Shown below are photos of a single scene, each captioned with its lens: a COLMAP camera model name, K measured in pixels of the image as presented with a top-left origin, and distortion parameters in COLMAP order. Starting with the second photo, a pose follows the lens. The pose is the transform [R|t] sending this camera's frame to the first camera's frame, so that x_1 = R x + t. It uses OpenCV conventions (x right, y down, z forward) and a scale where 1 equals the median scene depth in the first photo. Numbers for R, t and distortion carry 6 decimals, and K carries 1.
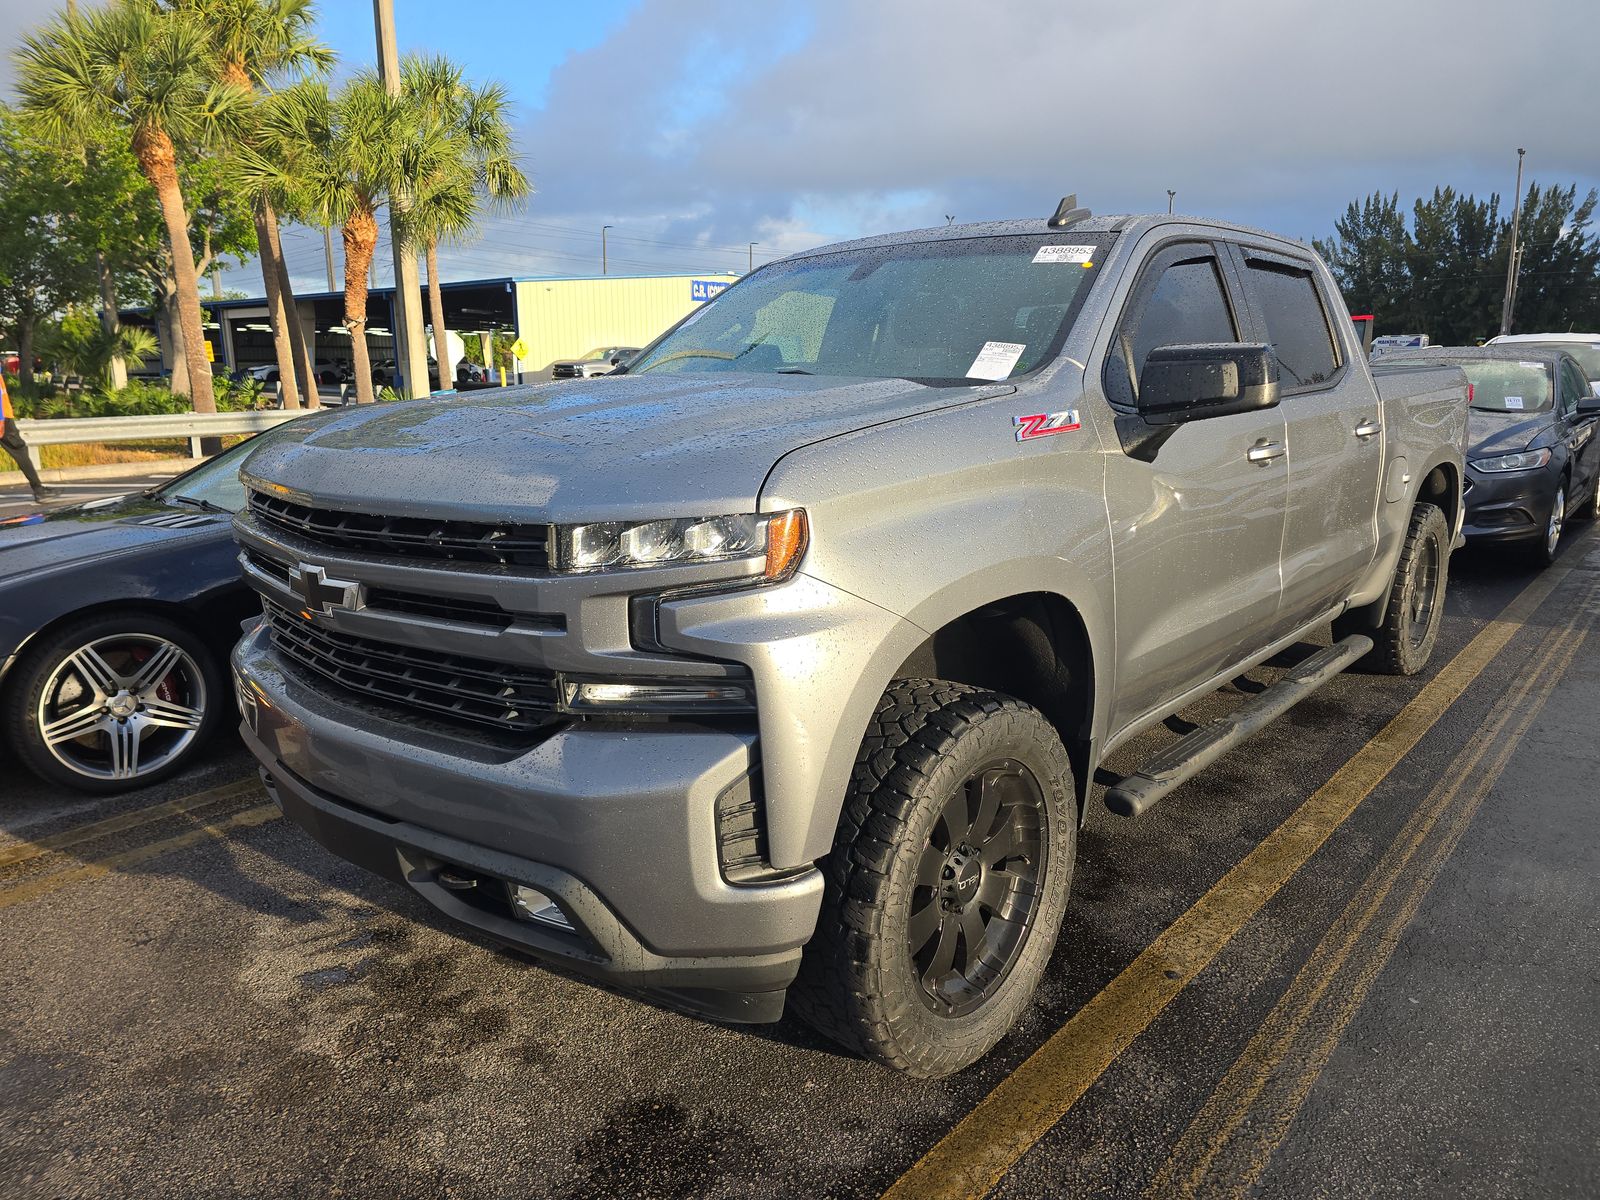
lens RADIAL K [[1080.7, 0, 804.7], [0, 1080.7, 598.9], [0, 0, 1]] dist [0.058766, -0.055588]
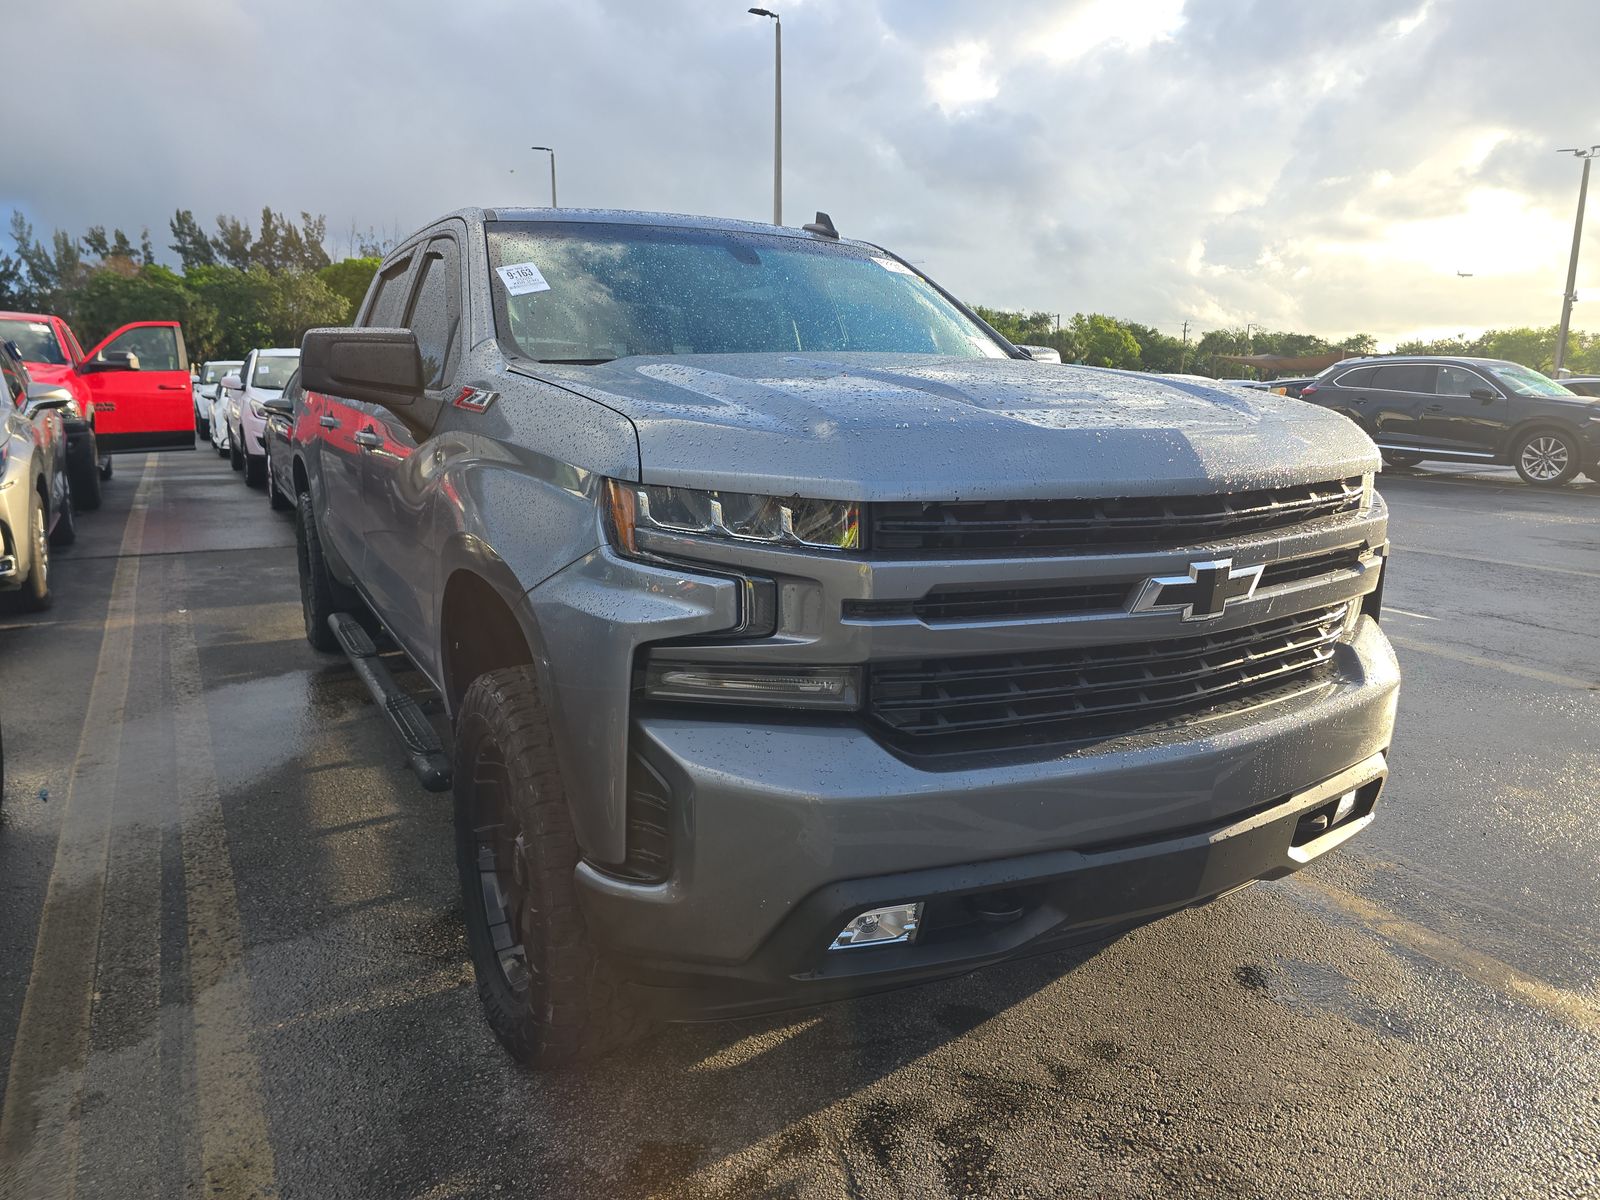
lens RADIAL K [[1080.7, 0, 801.1], [0, 1080.7, 604.7], [0, 0, 1]] dist [0.058766, -0.055588]
pose [[0.321826, -0.178864, 0.929750, -1.008570], [0.188571, 0.974429, 0.122187, -0.120585], [-0.927830, 0.136001, 0.347325, 0.751599]]
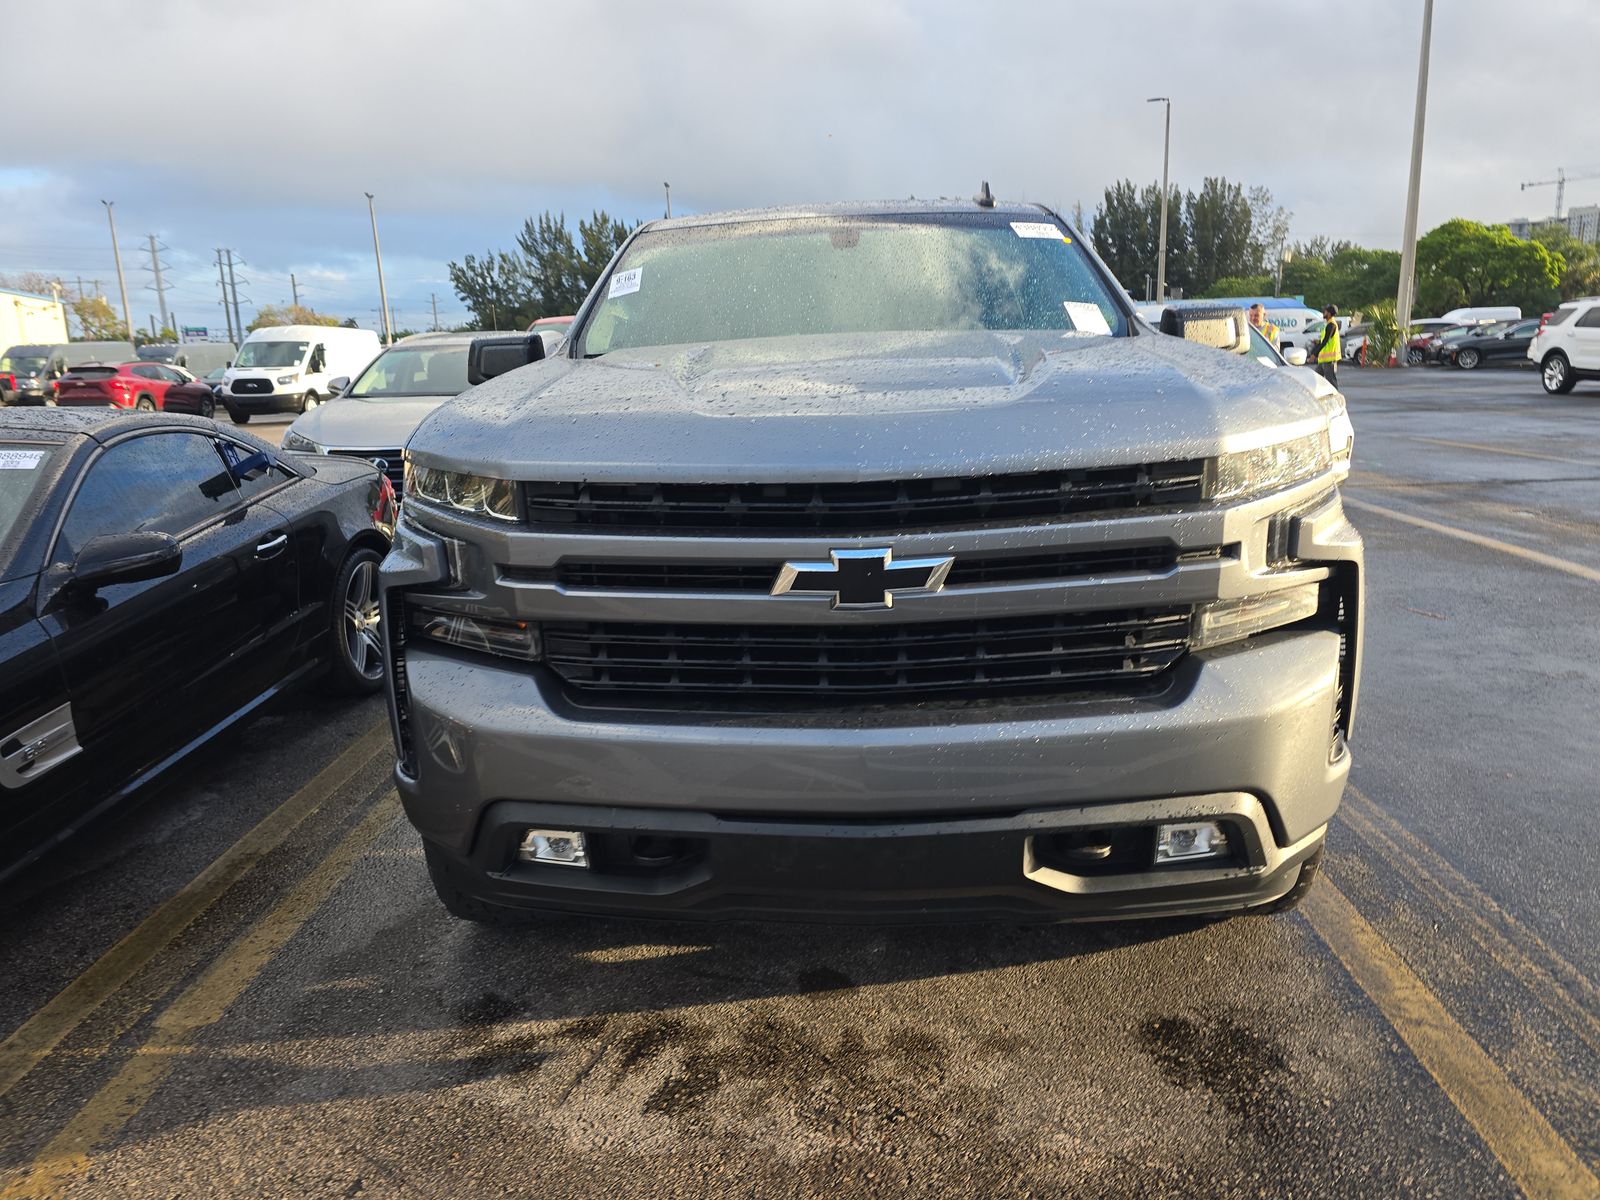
lens RADIAL K [[1080.7, 0, 802.0], [0, 1080.7, 596.9], [0, 0, 1]] dist [0.058766, -0.055588]
pose [[0.767320, -0.154716, 0.622320, -0.753189], [0.159619, 0.985995, 0.048321, -0.031762], [-0.621081, 0.062257, 0.781270, 0.285421]]
